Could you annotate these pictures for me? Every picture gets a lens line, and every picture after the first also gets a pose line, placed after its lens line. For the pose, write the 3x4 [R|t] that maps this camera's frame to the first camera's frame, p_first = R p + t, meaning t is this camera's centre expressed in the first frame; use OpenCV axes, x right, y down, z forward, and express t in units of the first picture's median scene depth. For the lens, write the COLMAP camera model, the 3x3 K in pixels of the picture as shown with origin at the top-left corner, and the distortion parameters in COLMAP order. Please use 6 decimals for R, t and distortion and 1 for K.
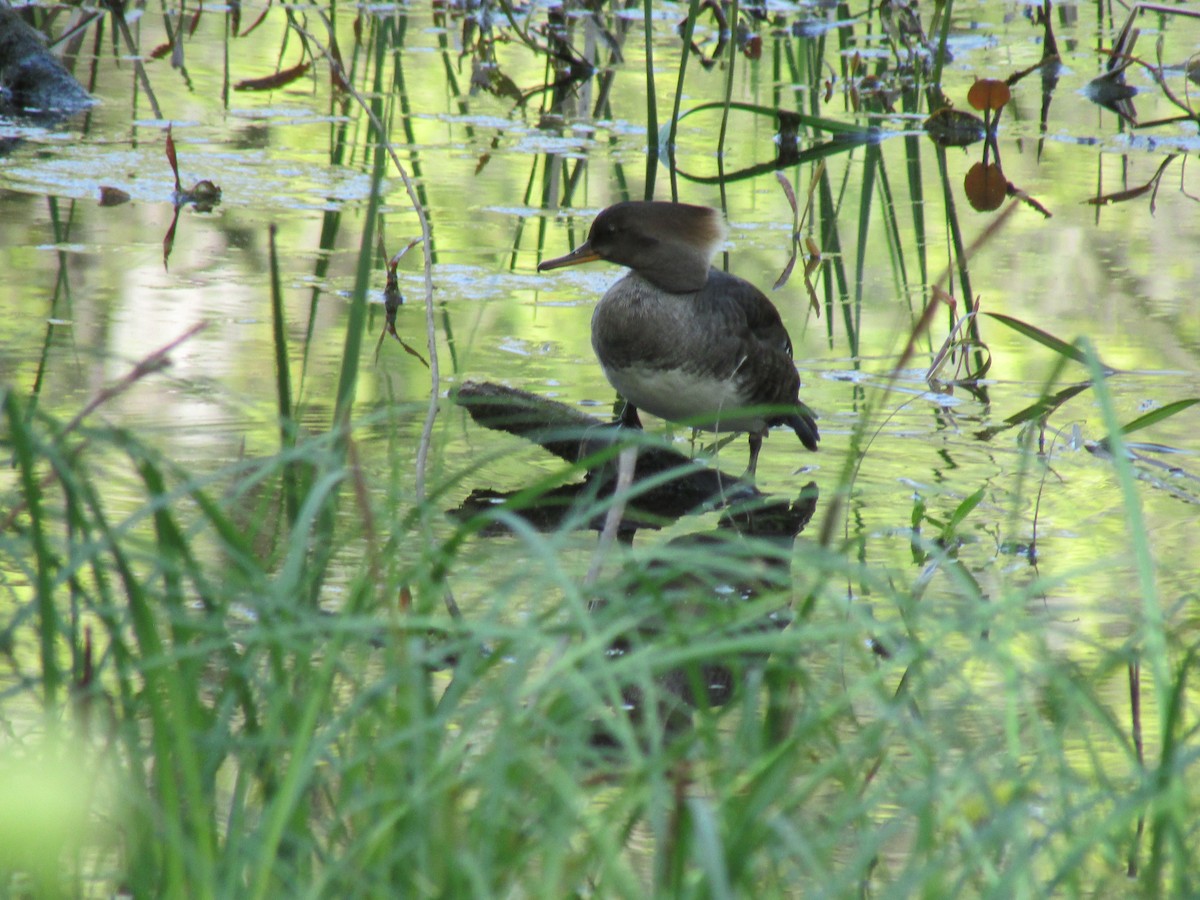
lens RADIAL K [[939.4, 0, 602.7], [0, 939.4, 447.1], [0, 0, 1]] dist [0.023862, -0.015262]
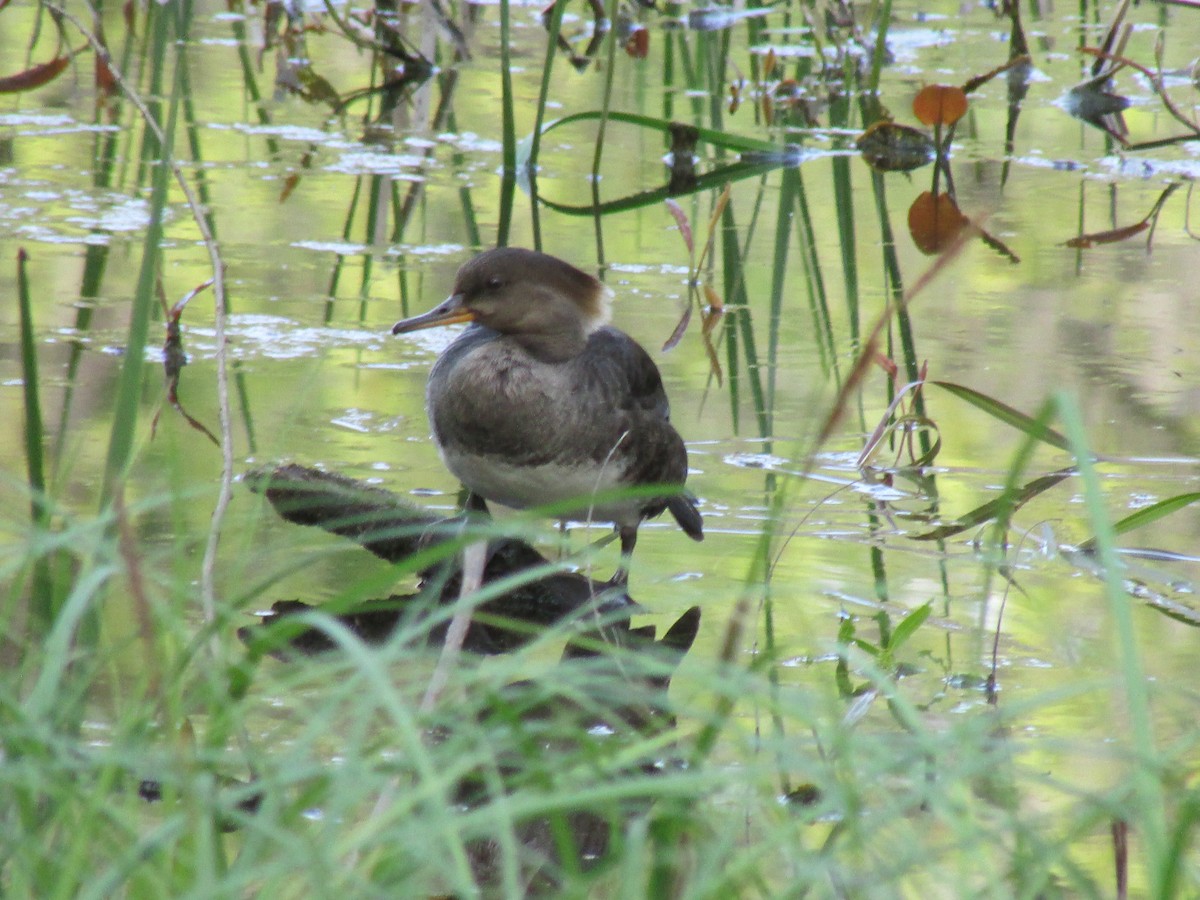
lens RADIAL K [[939.4, 0, 602.5], [0, 939.4, 447.4], [0, 0, 1]] dist [0.023862, -0.015262]
pose [[0.987593, 0.008098, 0.156829, 0.009497], [0.005001, 0.996542, -0.082944, -0.021866], [-0.156958, 0.082699, 0.984137, 0.245225]]
